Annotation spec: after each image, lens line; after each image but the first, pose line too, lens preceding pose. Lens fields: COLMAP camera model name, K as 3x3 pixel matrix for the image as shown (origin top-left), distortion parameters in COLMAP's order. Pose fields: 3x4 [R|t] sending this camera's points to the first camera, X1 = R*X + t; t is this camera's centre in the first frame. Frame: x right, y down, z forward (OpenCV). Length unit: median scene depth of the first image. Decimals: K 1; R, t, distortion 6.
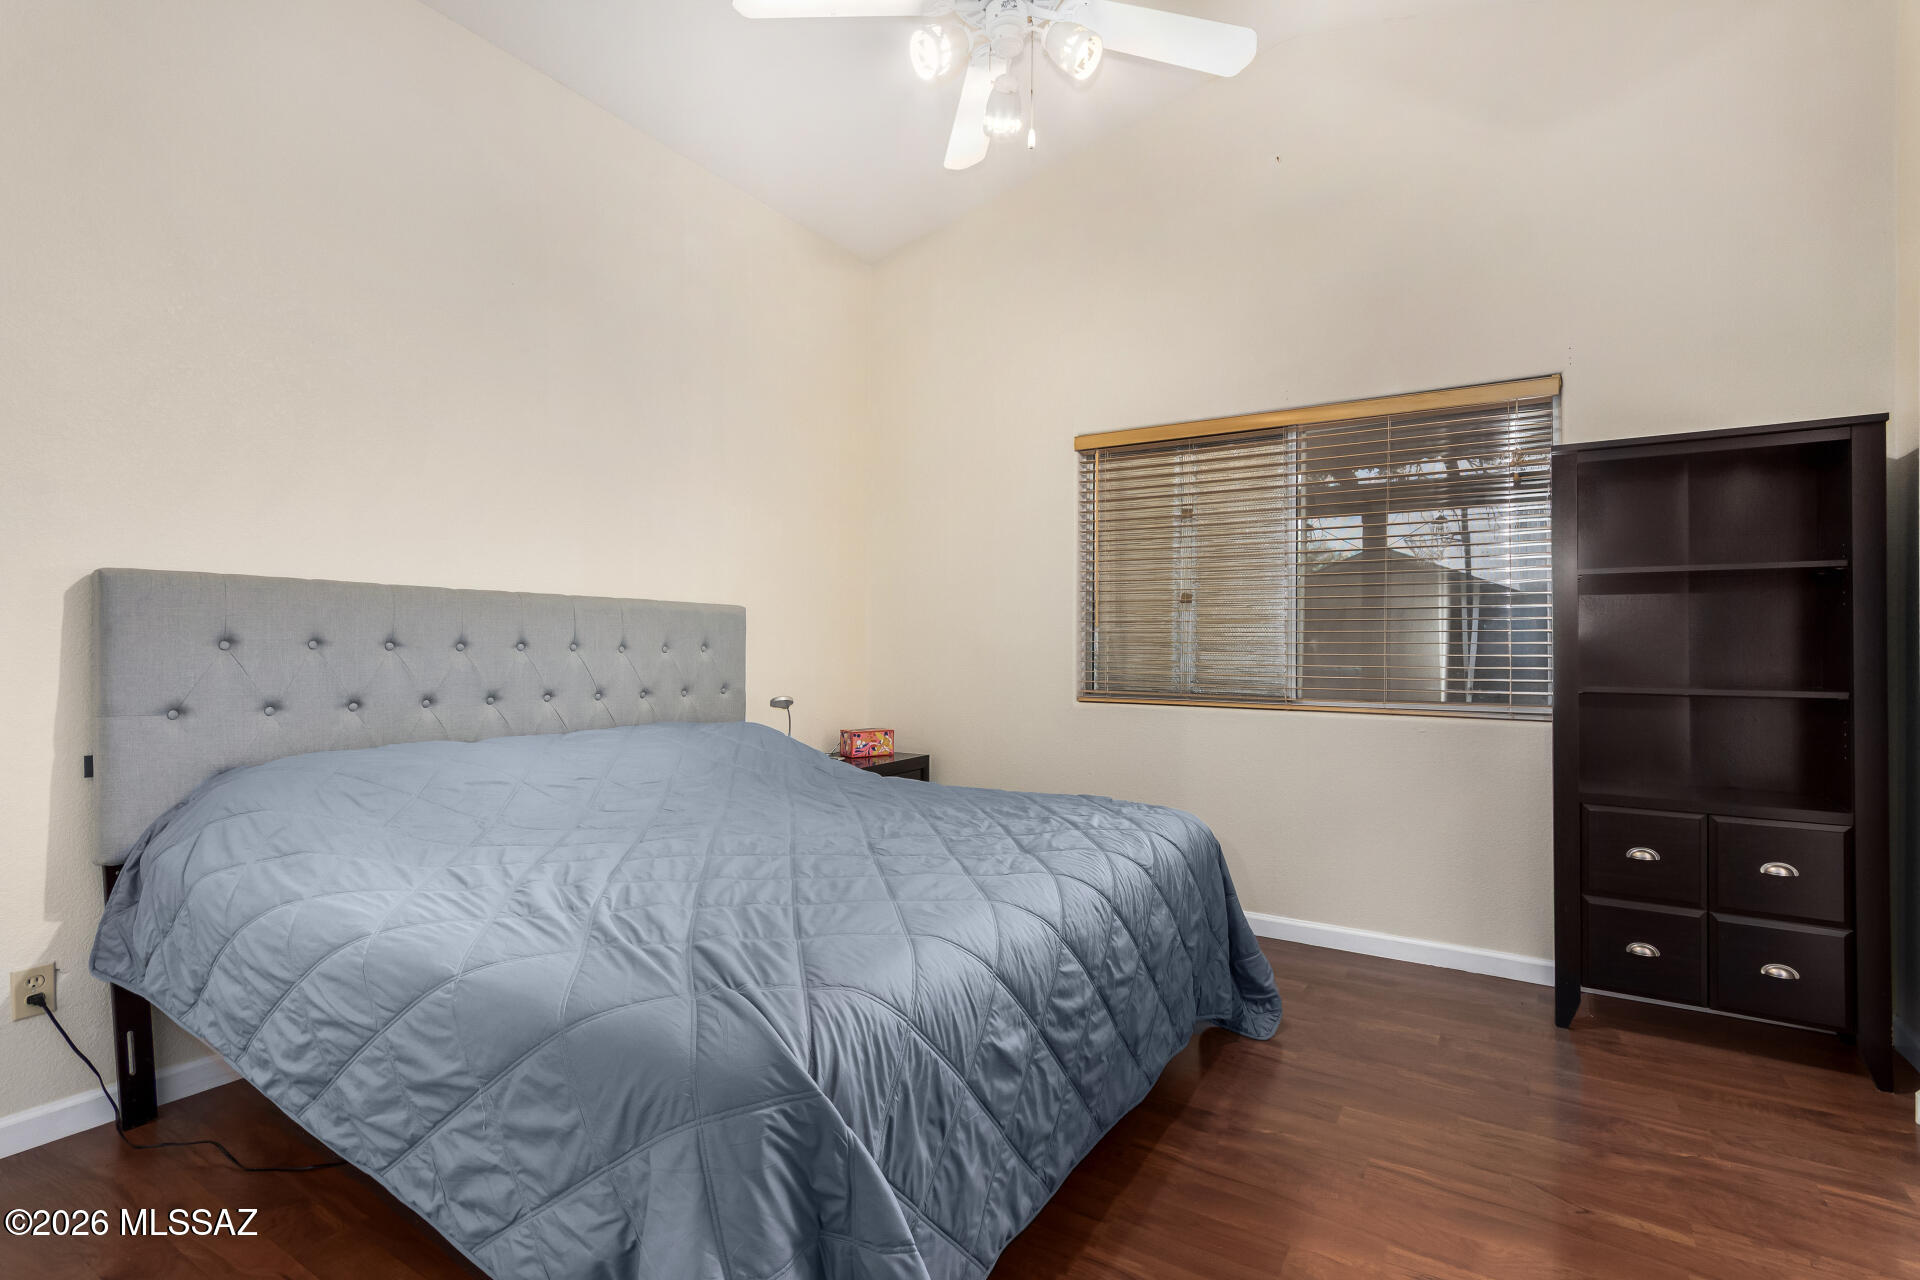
lens RADIAL K [[891.7, 0, 968.7], [0, 891.7, 655.0], [0, 0, 1]] dist [-0.004997, 0.002559]
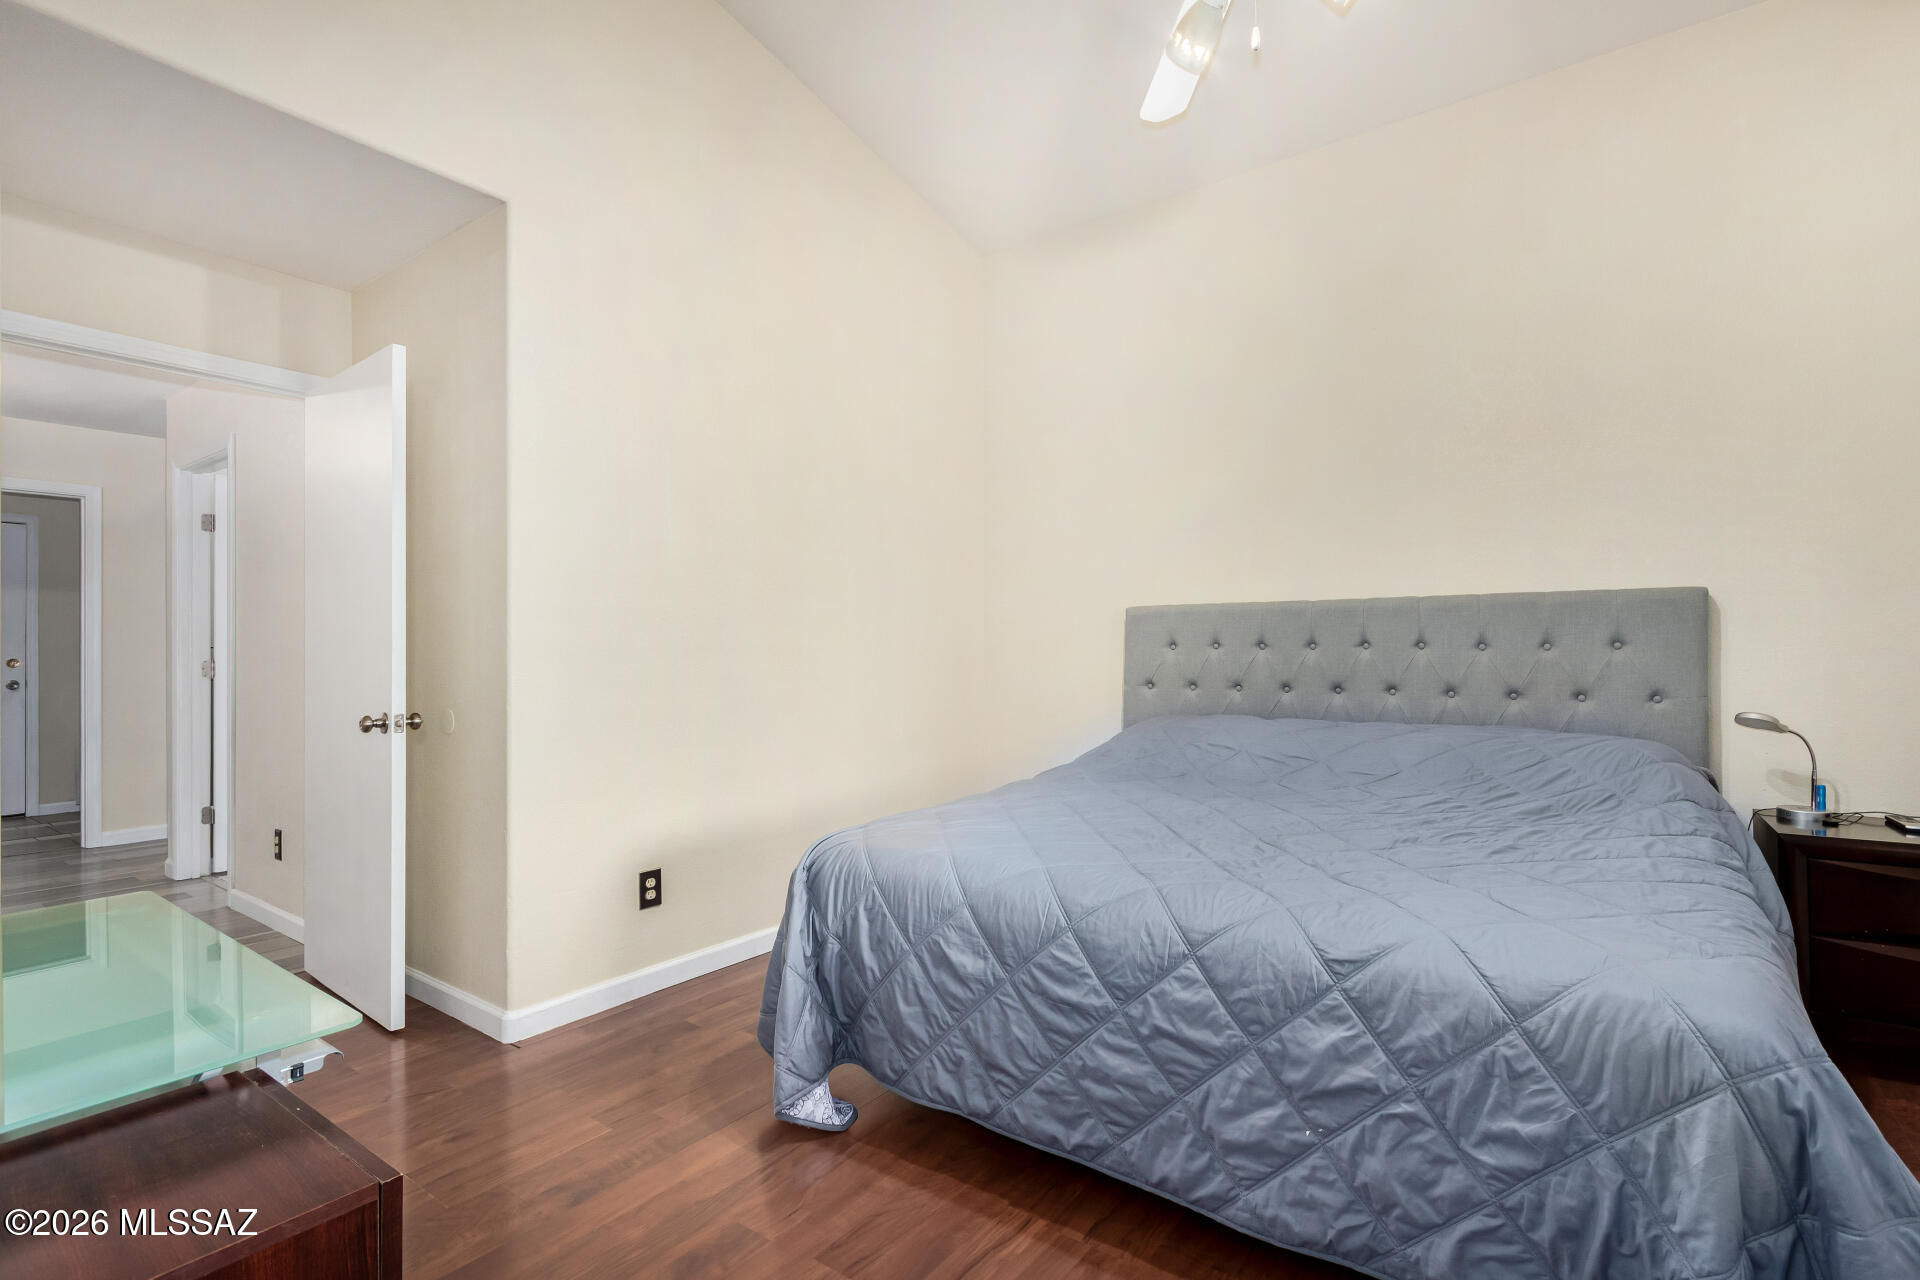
lens RADIAL K [[891.7, 0, 970.1], [0, 891.7, 635.5], [0, 0, 1]] dist [-0.004997, 0.002559]
pose [[-0.077740, -0.015076, -0.996860, 0.744118], [0.002799, 0.999878, -0.015340, -0.006022], [0.996970, -0.003983, -0.077689, 0.620609]]
